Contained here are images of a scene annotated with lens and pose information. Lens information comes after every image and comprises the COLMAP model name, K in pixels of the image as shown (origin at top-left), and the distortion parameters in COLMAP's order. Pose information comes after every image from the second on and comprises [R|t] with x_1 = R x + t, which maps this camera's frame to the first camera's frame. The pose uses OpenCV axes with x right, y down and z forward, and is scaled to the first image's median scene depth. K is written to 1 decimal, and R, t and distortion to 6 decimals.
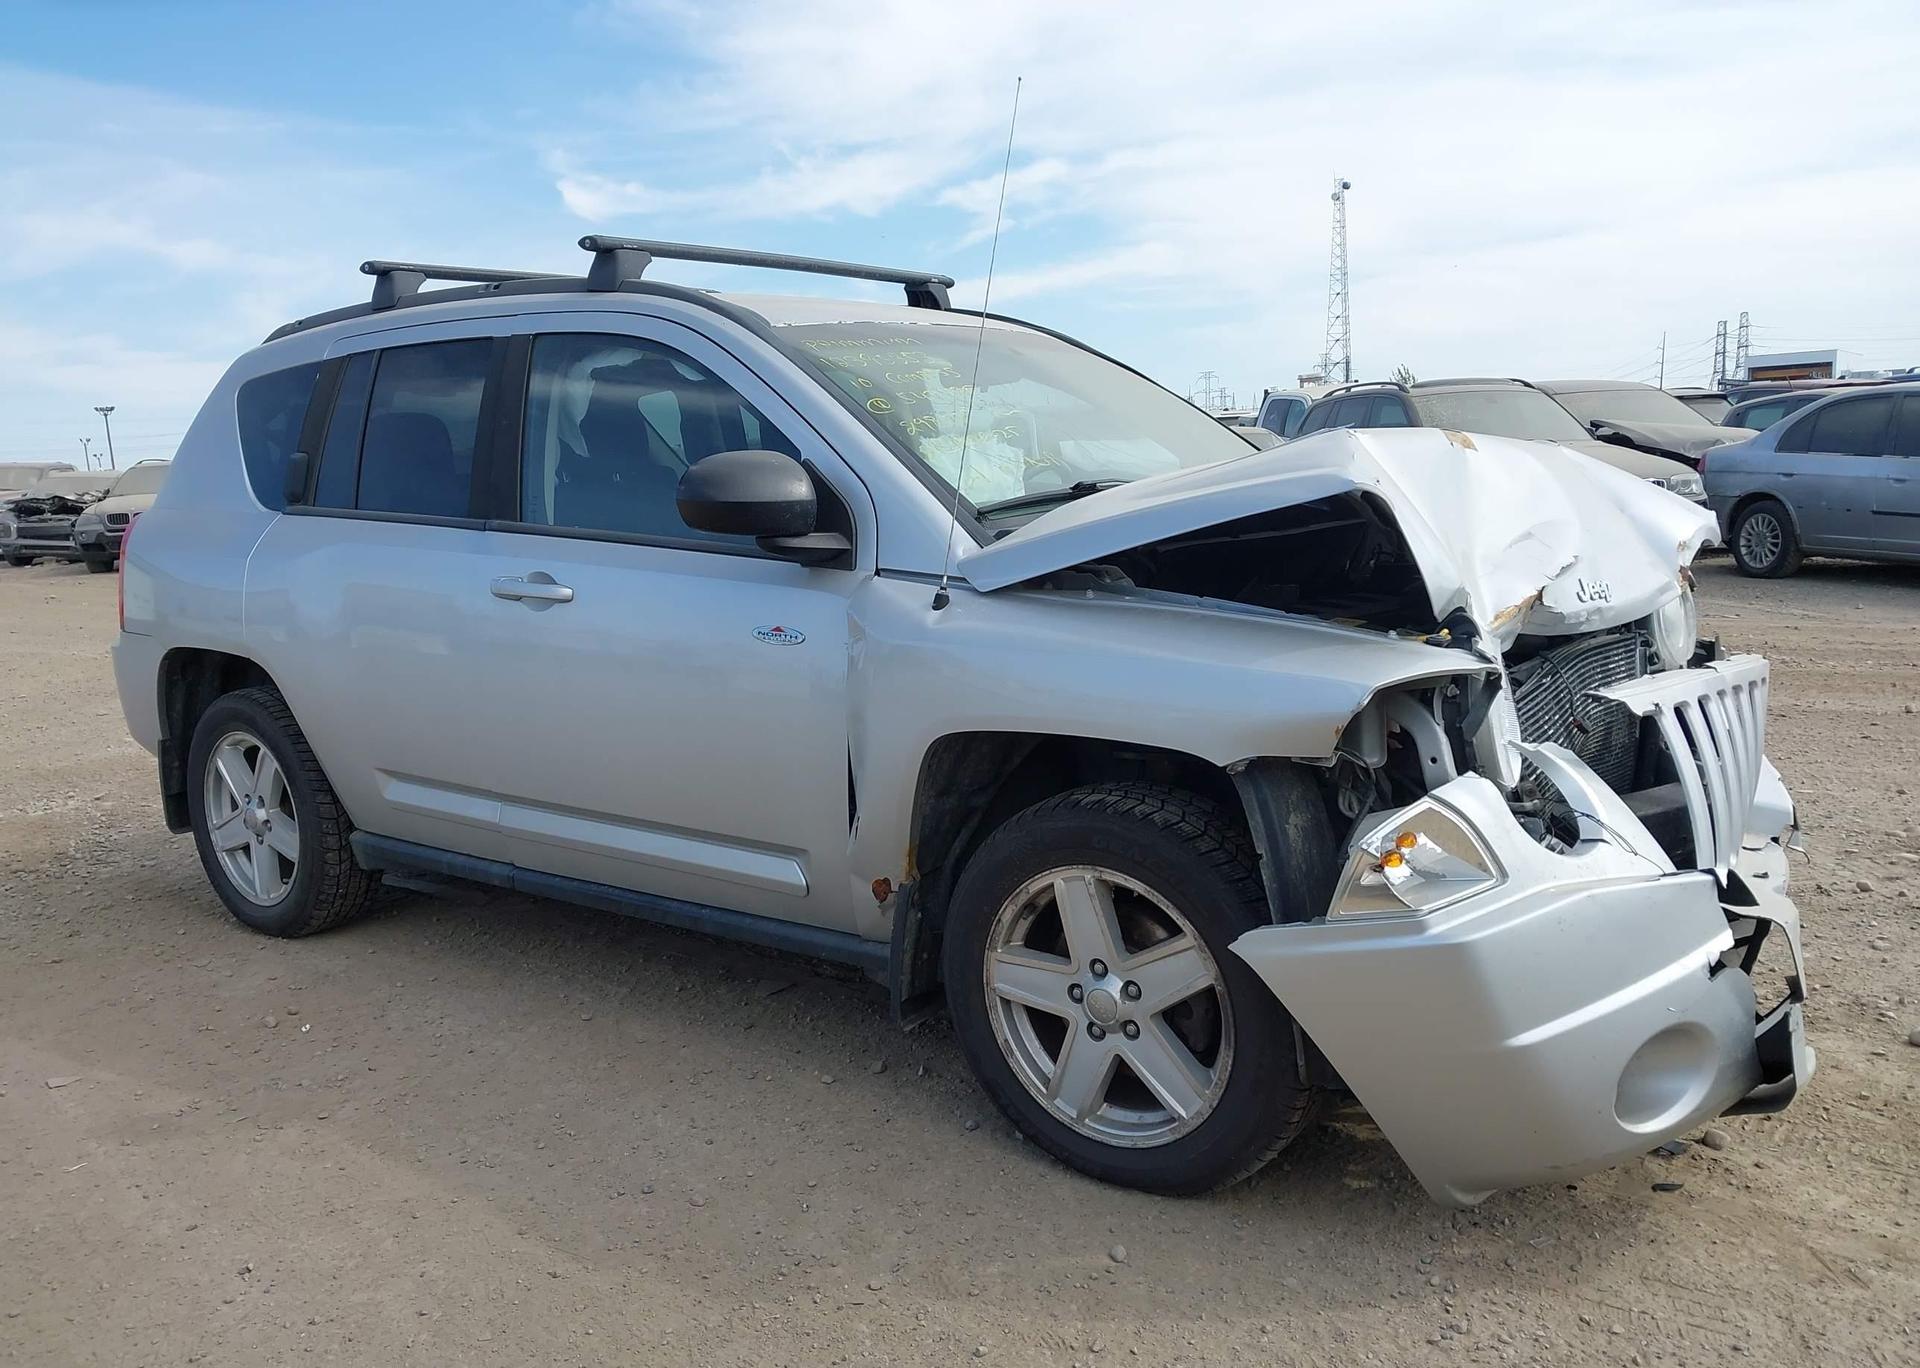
lens RADIAL K [[1534.9, 0, 963.5], [0, 1534.9, 756.6], [0, 0, 1]] dist [0.046084, -0.053279]
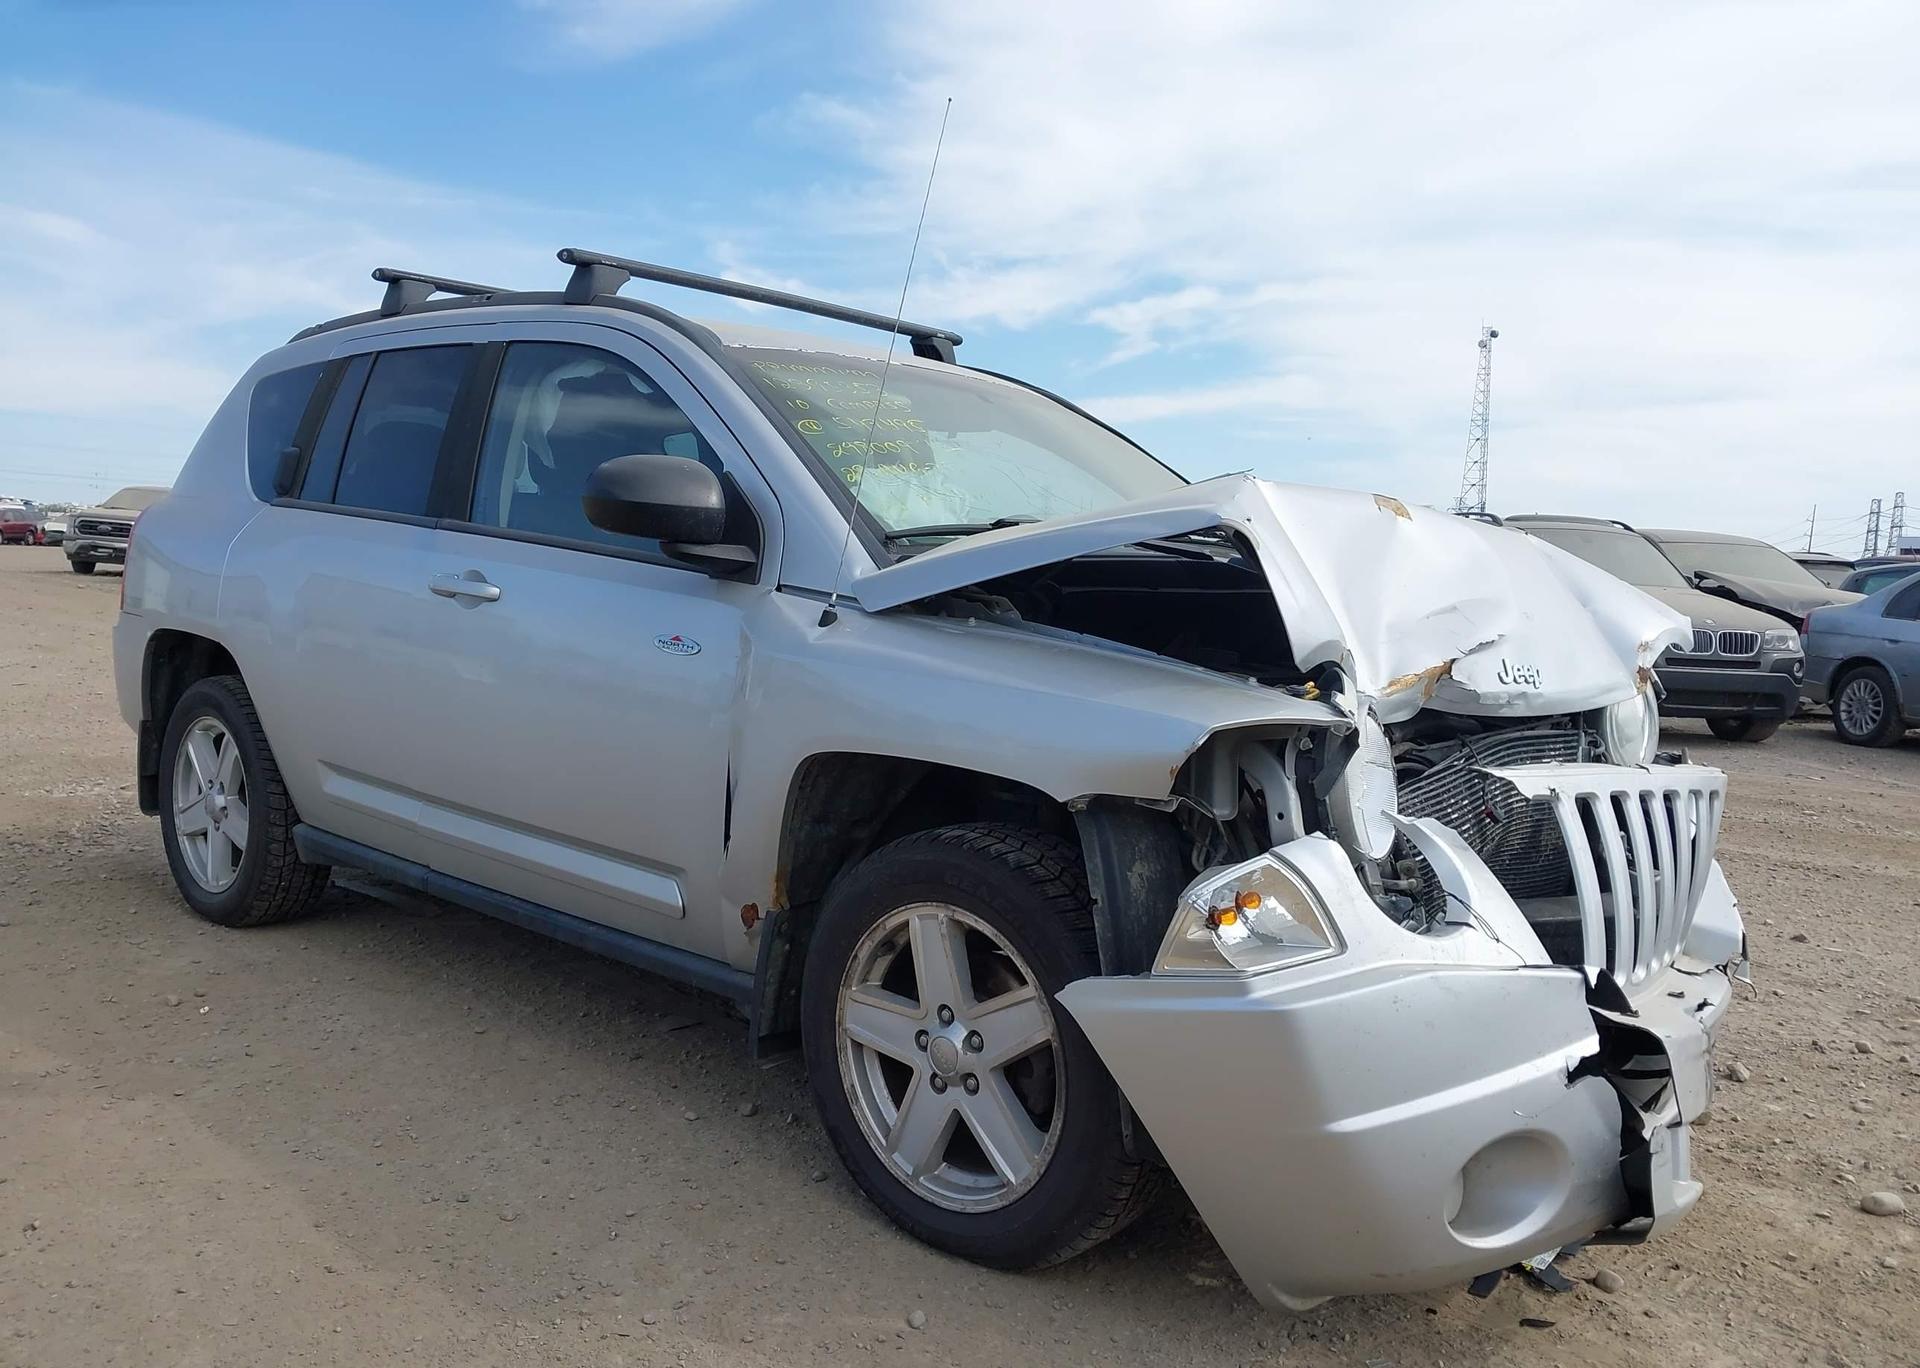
lens RADIAL K [[1534.9, 0, 963.5], [0, 1534.9, 756.6], [0, 0, 1]] dist [0.046084, -0.053279]
pose [[0.992671, 0.096669, -0.072527, 0.139878], [-0.101395, 0.992748, -0.064575, 0.036576], [0.065759, 0.071455, 0.995274, 0.043964]]
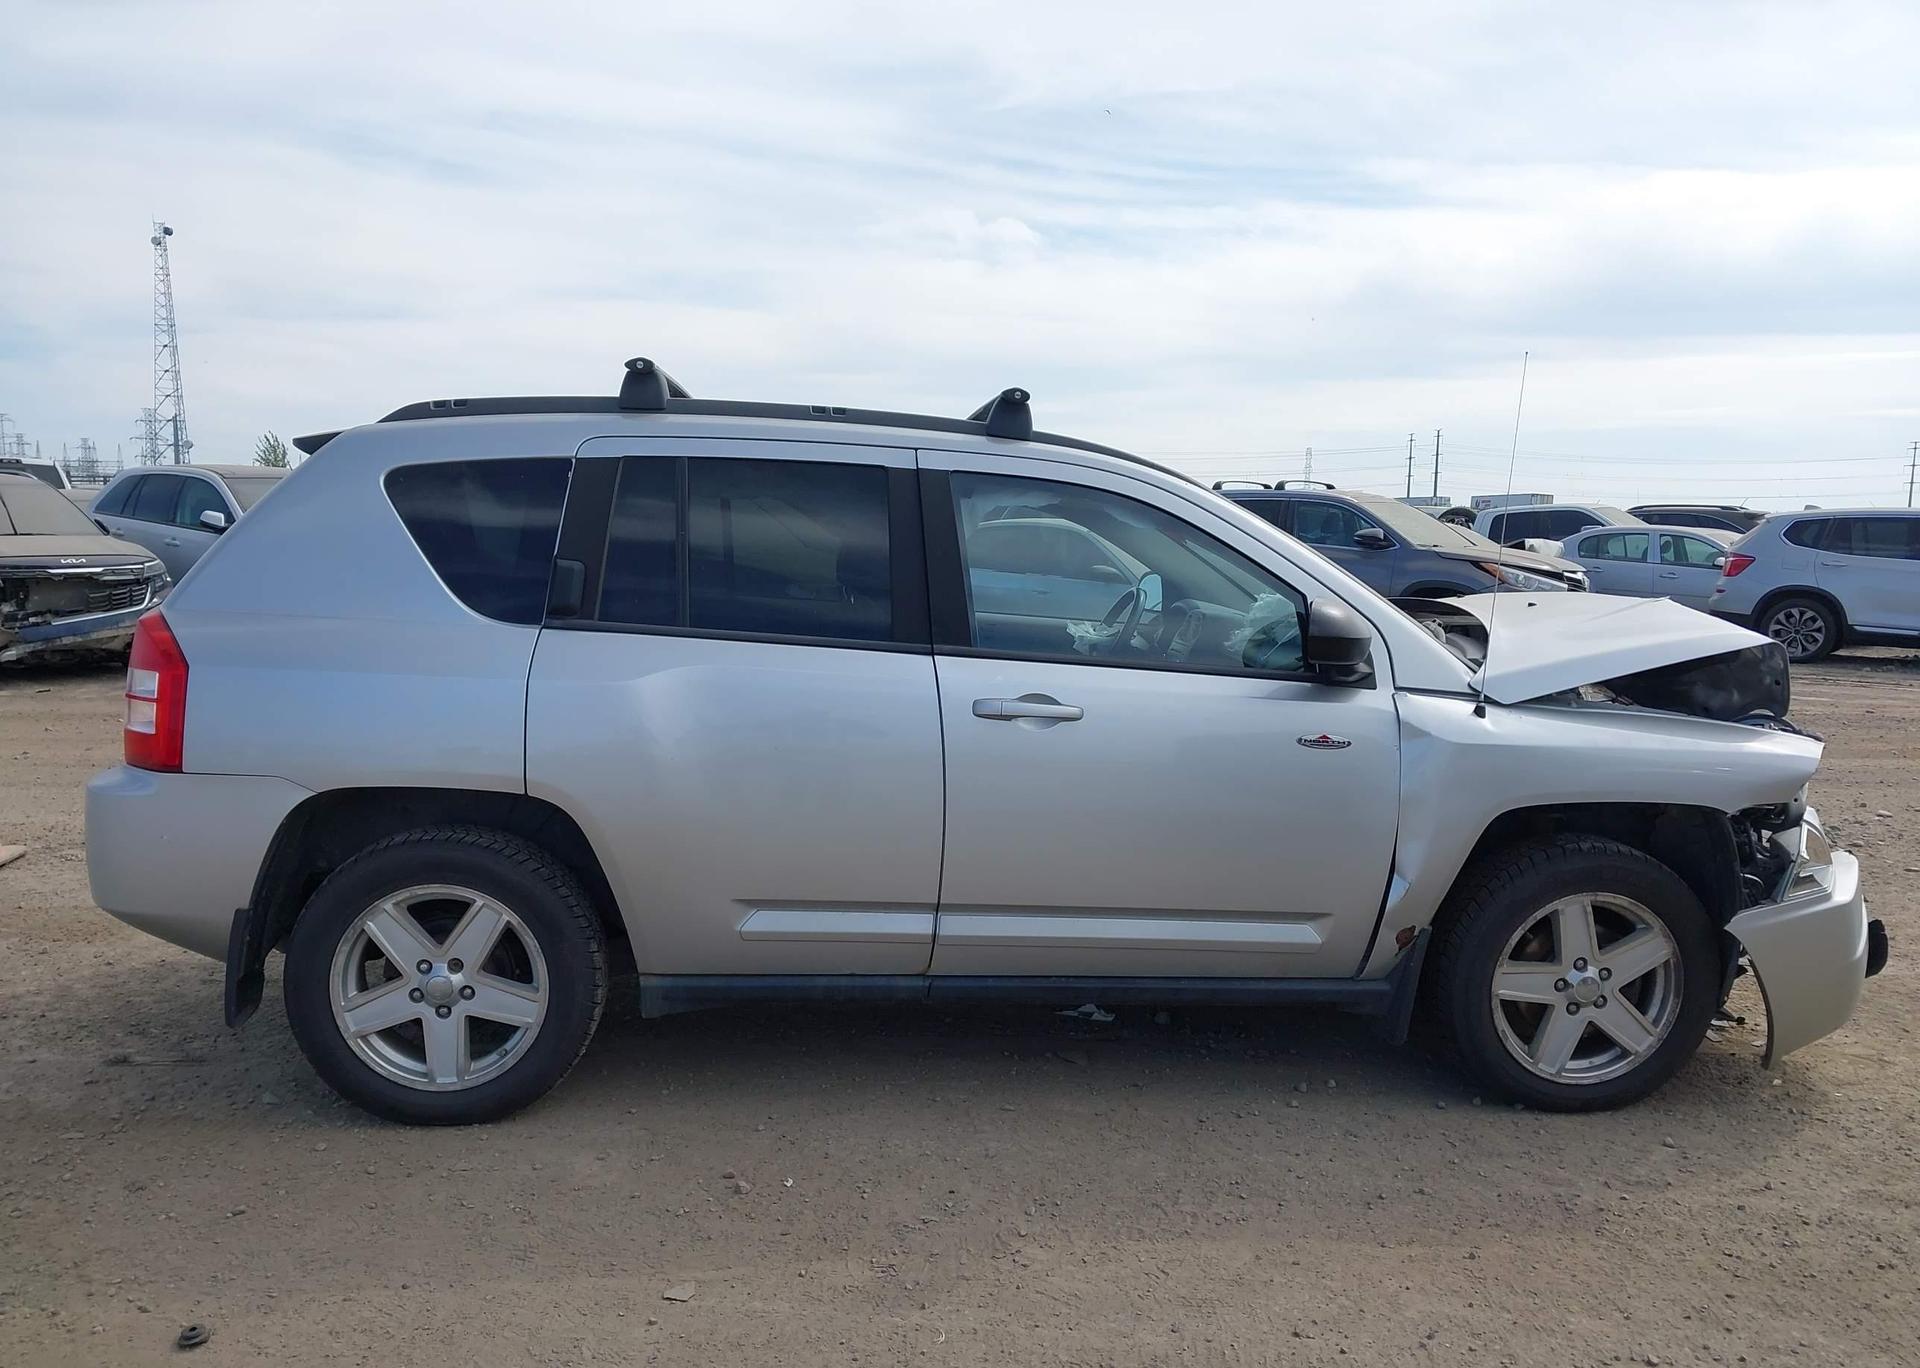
lens RADIAL K [[1552.6, 0, 957.1], [0, 1552.6, 763.4], [0, 0, 1]] dist [0.019490, -0.003565]
pose [[0.738386, -0.049933, 0.672527, -1.213909], [0.078827, 0.996809, -0.012536, -0.071271], [-0.669755, 0.062270, 0.739966, 0.272931]]
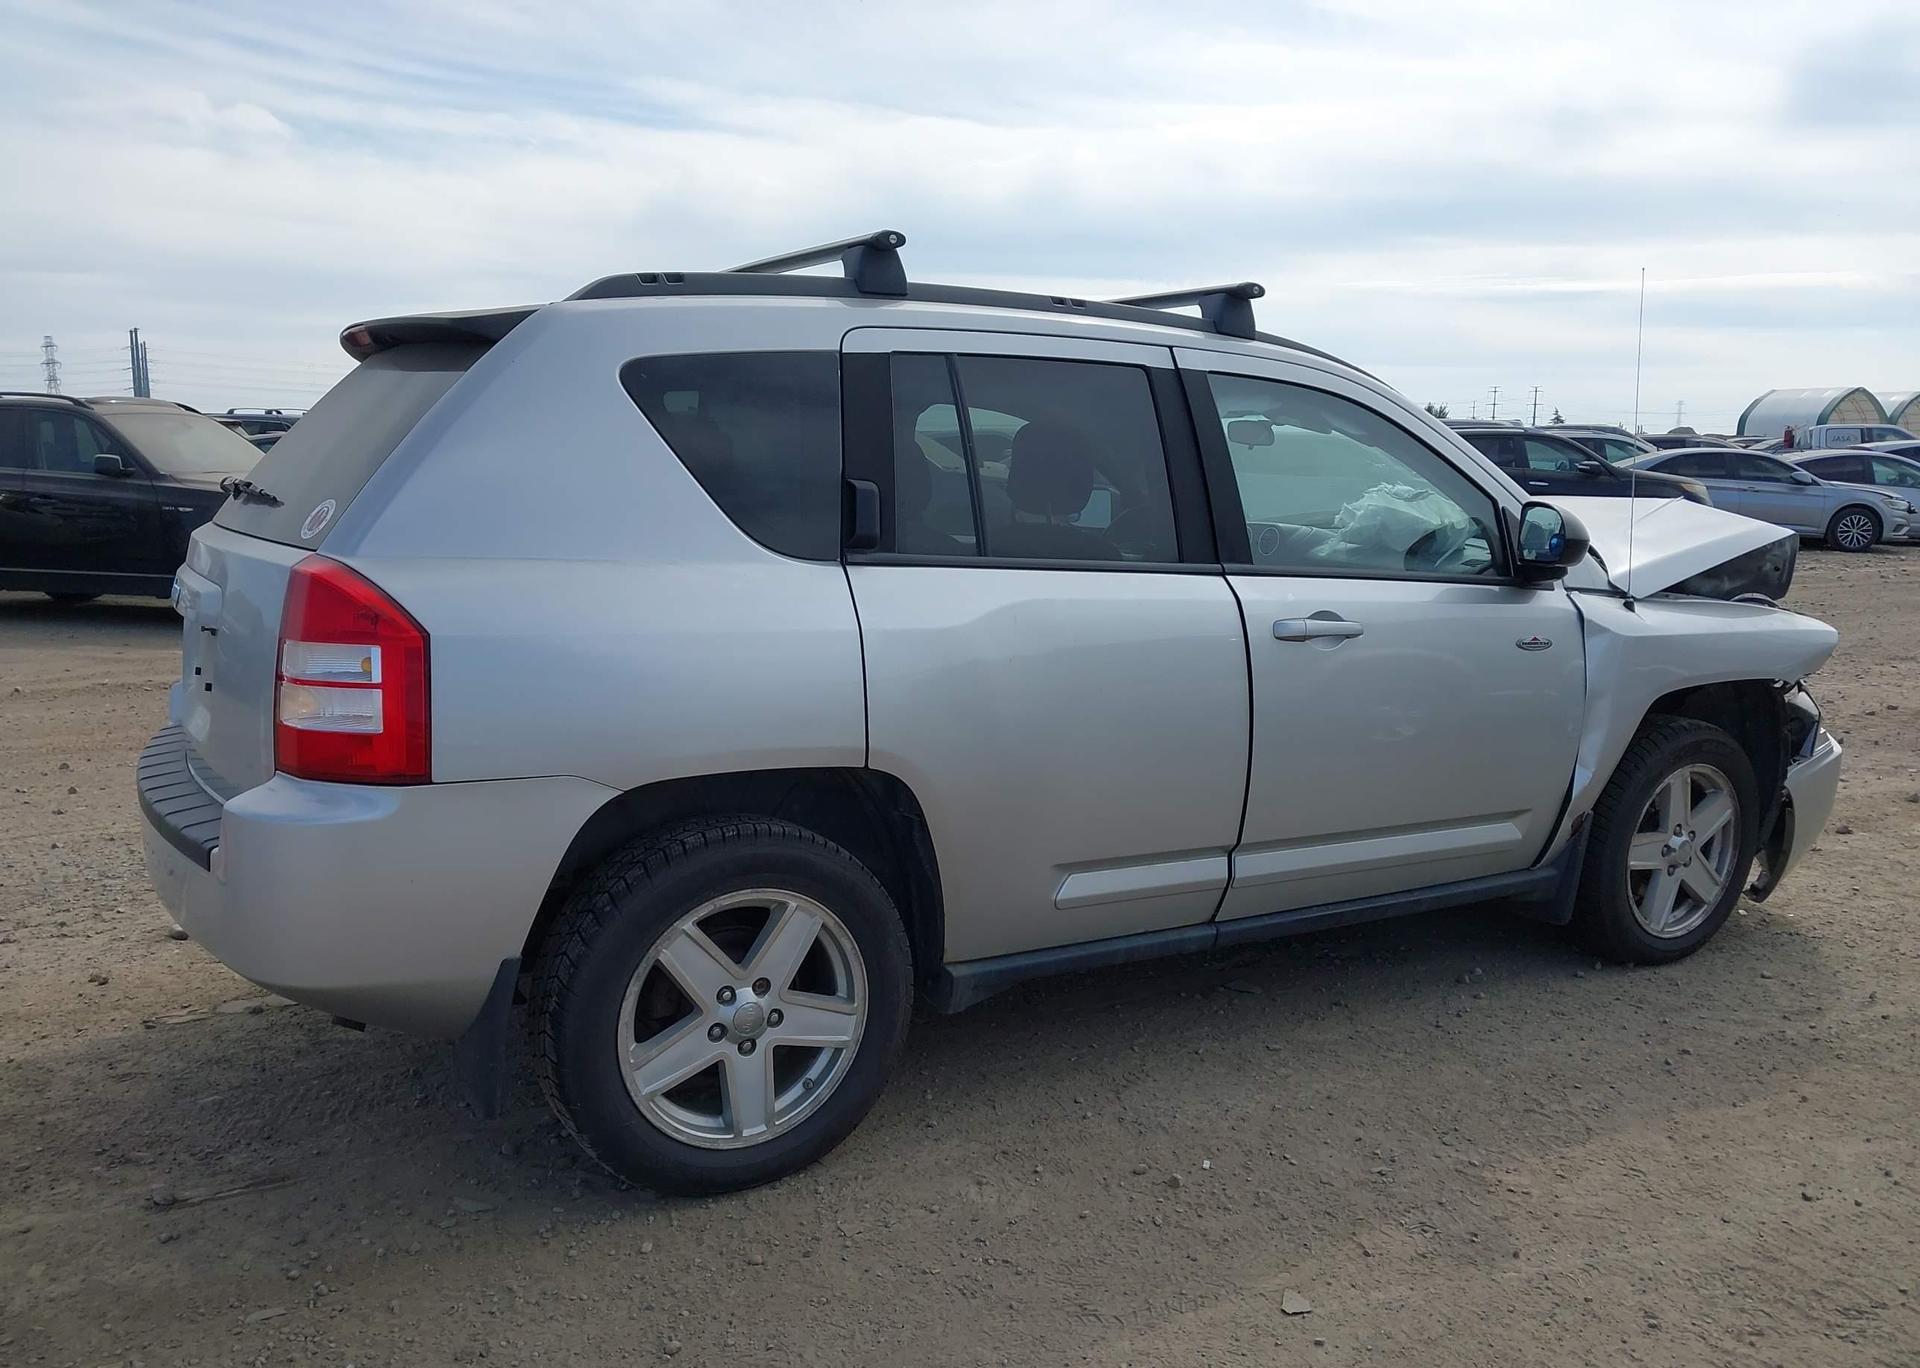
lens RADIAL K [[1534.9, 0, 963.5], [0, 1534.9, 756.6], [0, 0, 1]] dist [0.046084, -0.053279]
pose [[0.375628, -0.134681, 0.916932, -1.522781], [0.149209, 0.985266, 0.083593, -0.168132], [-0.914681, 0.105415, 0.390189, 0.959783]]
